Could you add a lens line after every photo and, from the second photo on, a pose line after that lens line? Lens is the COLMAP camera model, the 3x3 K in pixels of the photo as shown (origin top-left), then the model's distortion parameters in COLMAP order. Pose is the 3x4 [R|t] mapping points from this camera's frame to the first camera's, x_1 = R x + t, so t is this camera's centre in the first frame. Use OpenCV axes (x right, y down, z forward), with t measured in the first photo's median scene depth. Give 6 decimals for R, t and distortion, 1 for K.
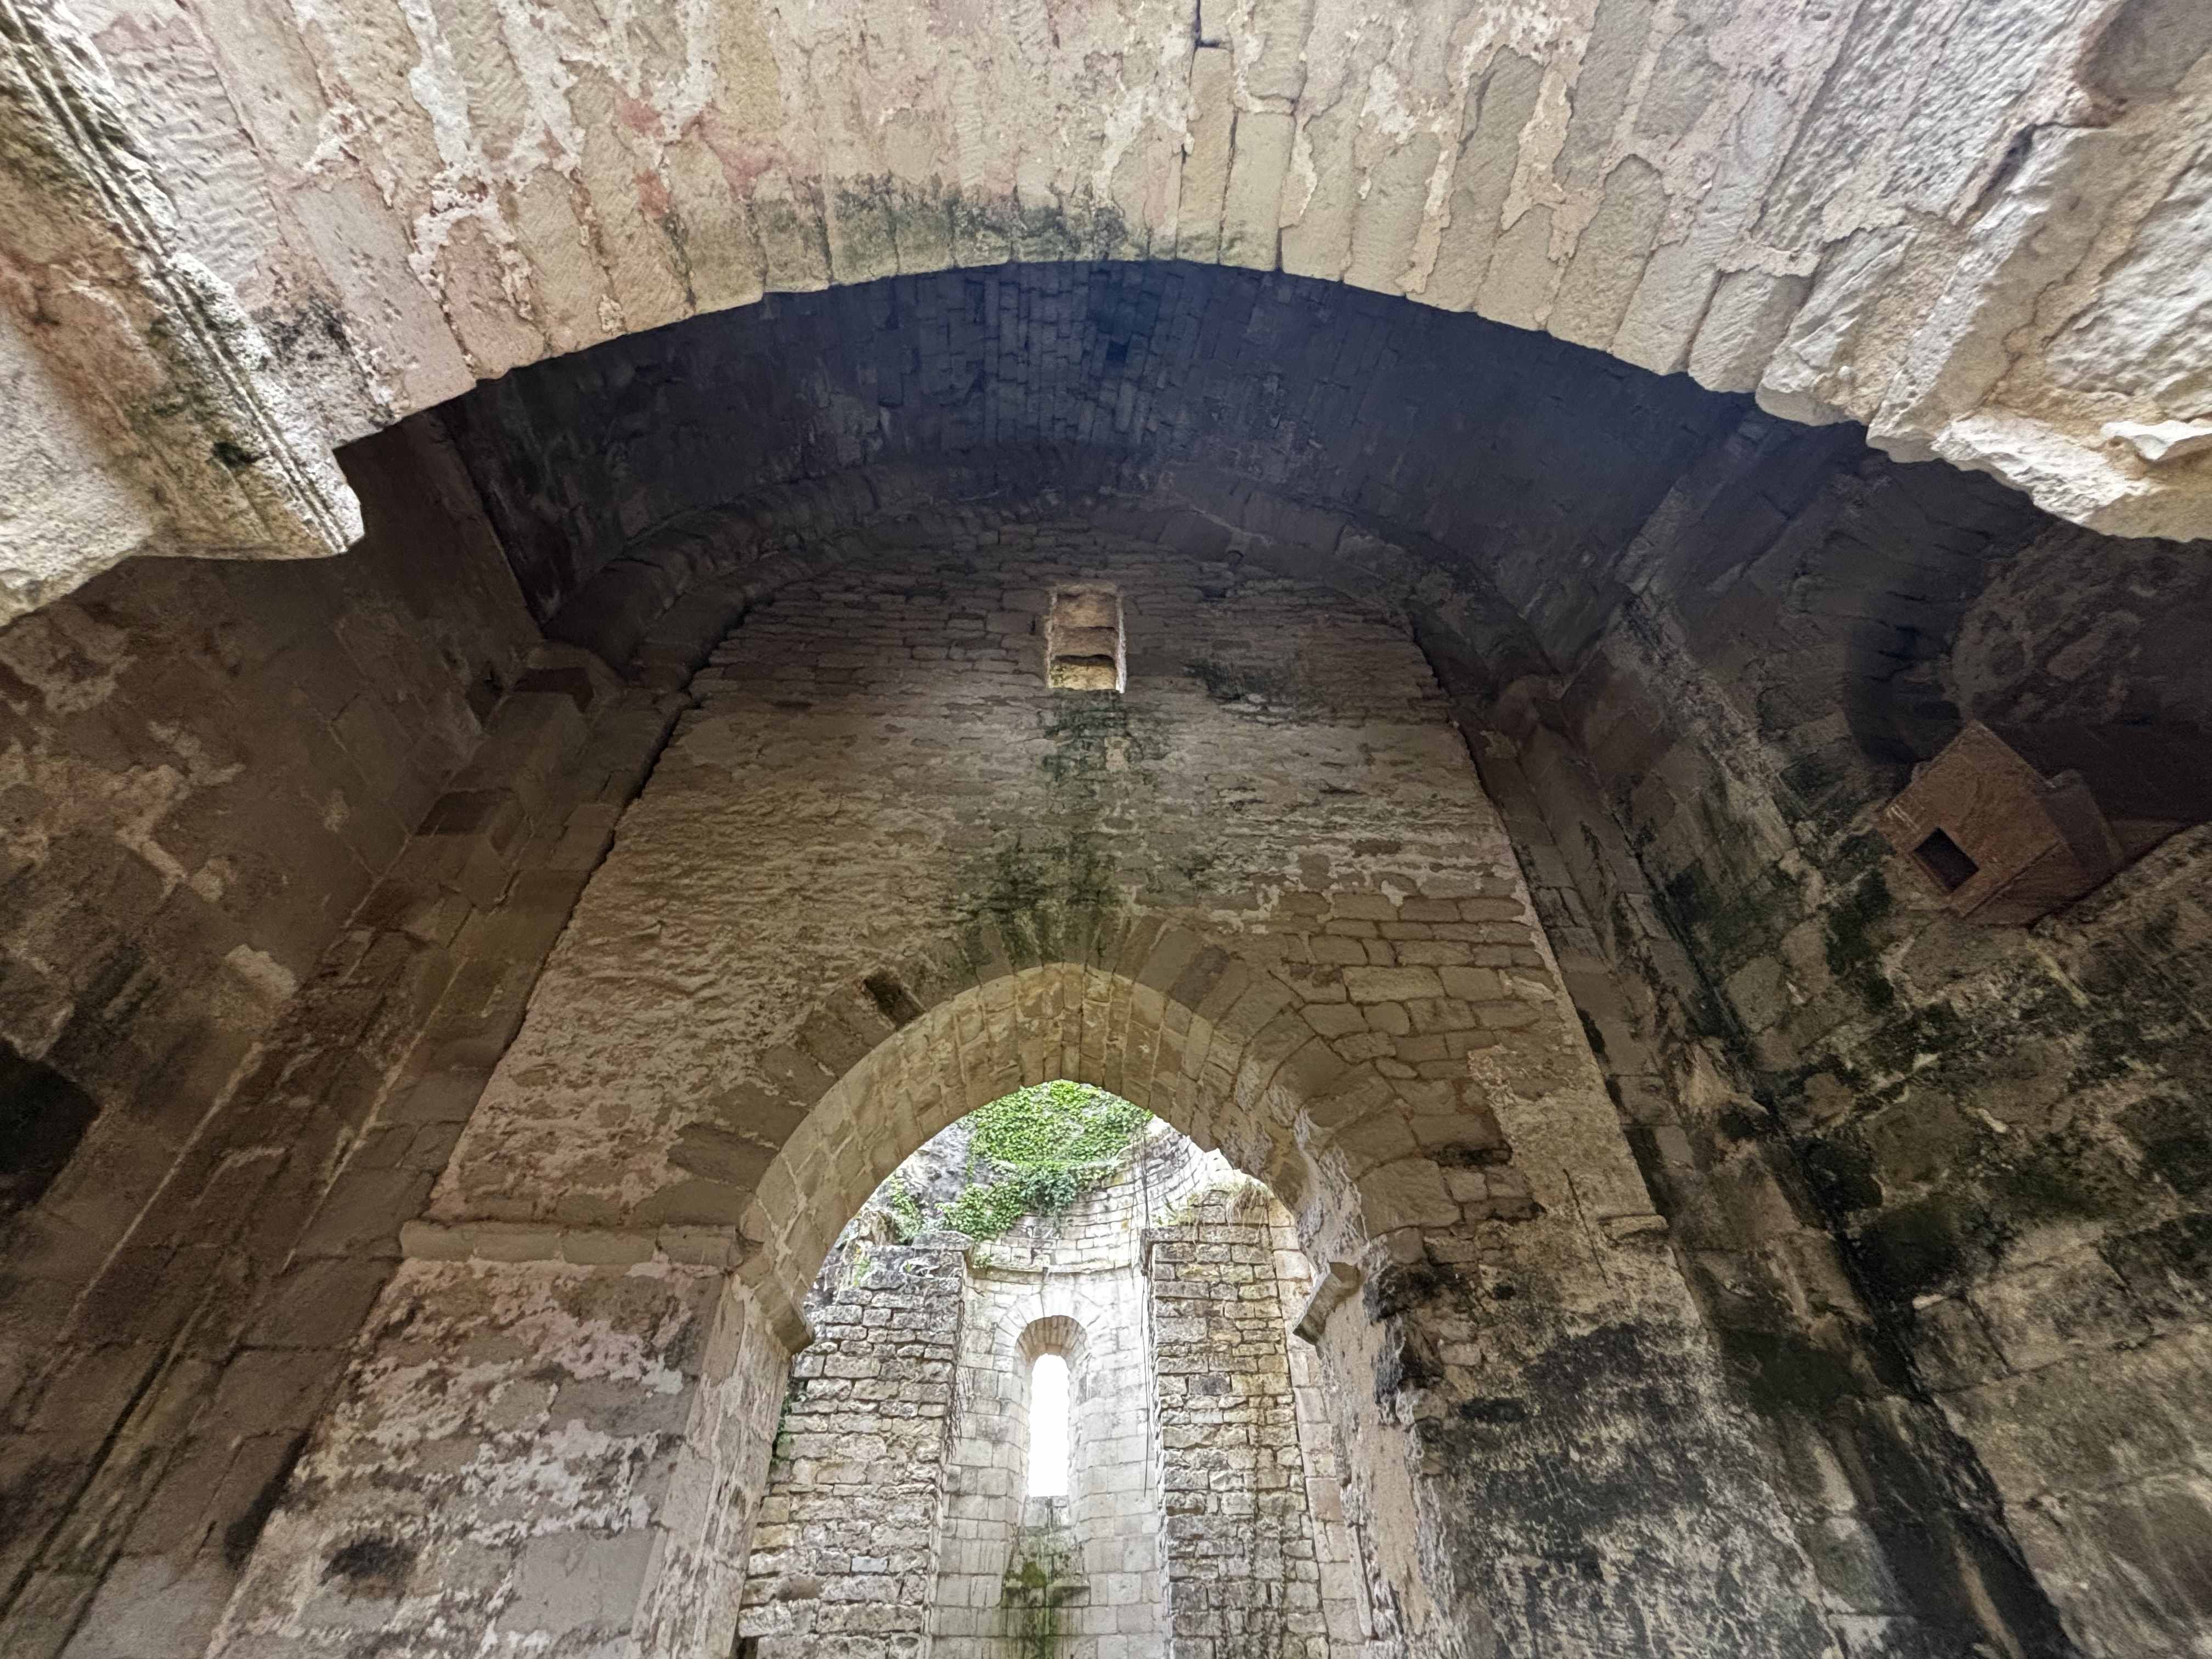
lens RADIAL K [[889.5, 0, 1103.3], [0, 889.5, 829.8], [0, 0, 1]] dist [-0.002465, -0.000428]
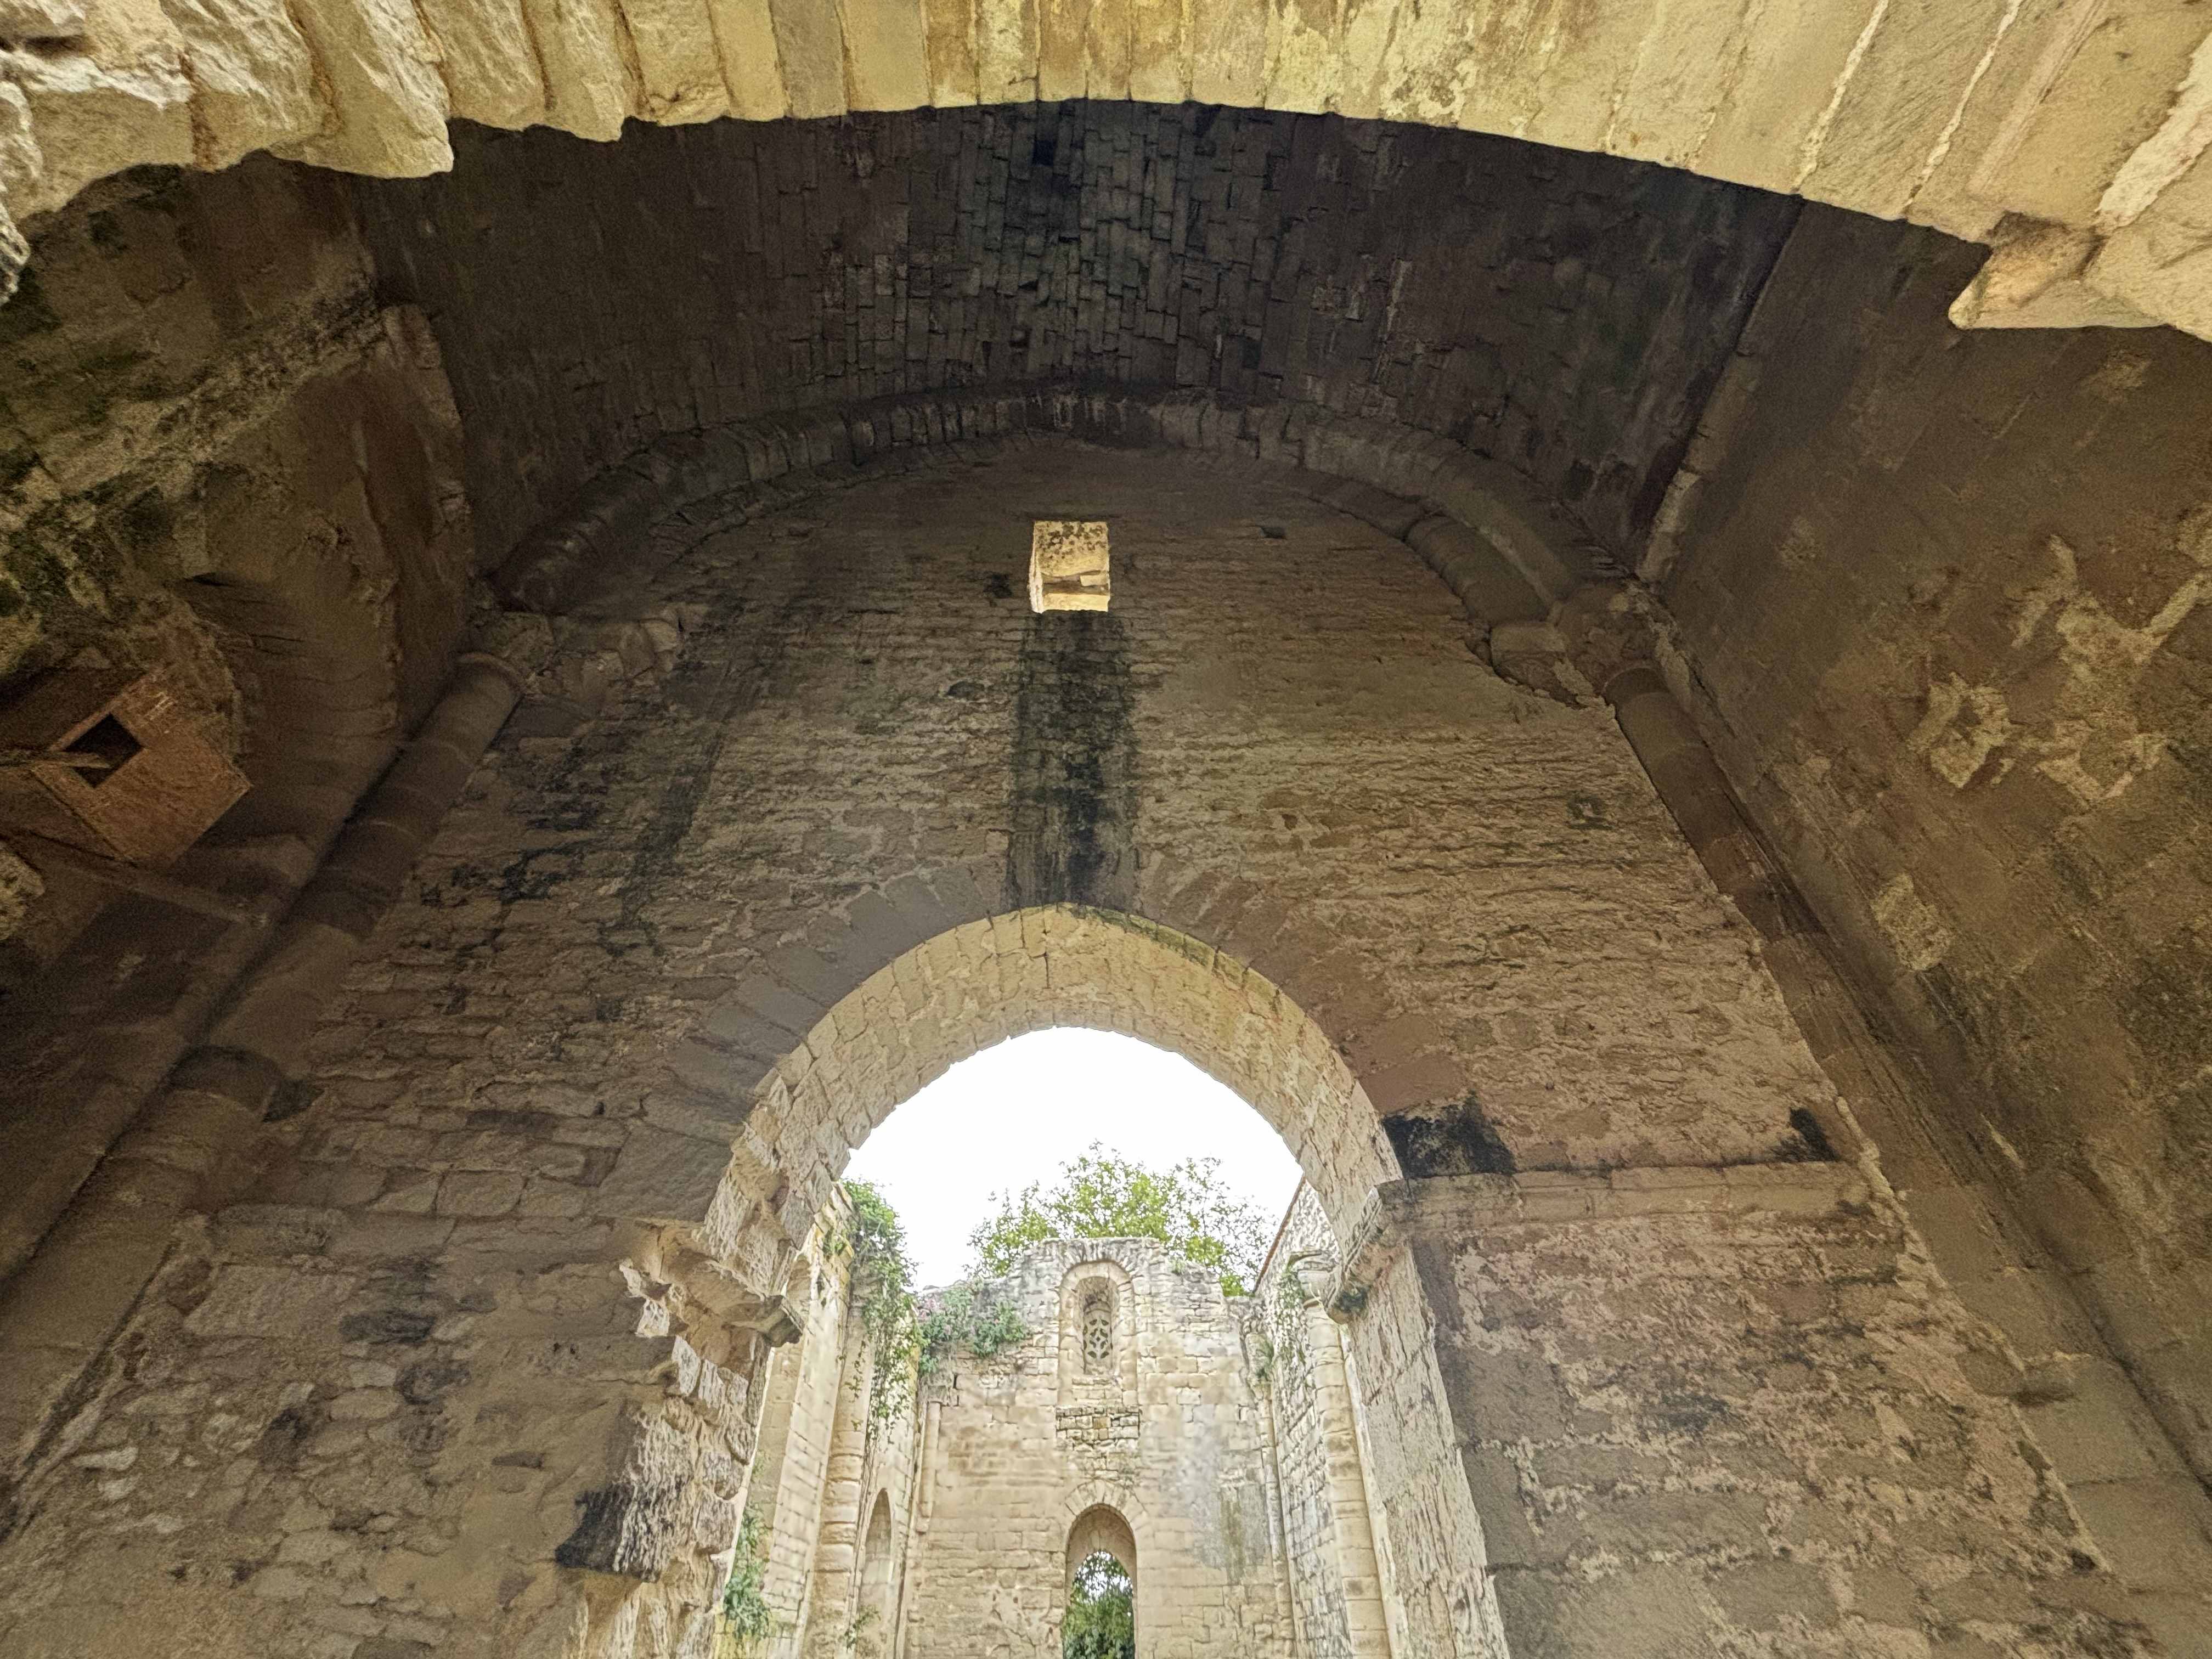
lens RADIAL K [[889.5, 0, 1107.4], [0, 889.5, 828.9], [0, 0, 1]] dist [-0.002465, -0.000428]
pose [[-0.998663, 0.048926, 0.016674, -0.064438], [-0.015046, 0.033456, -0.999327, 0.826553], [-0.049451, -0.998242, -0.032675, 0.816421]]
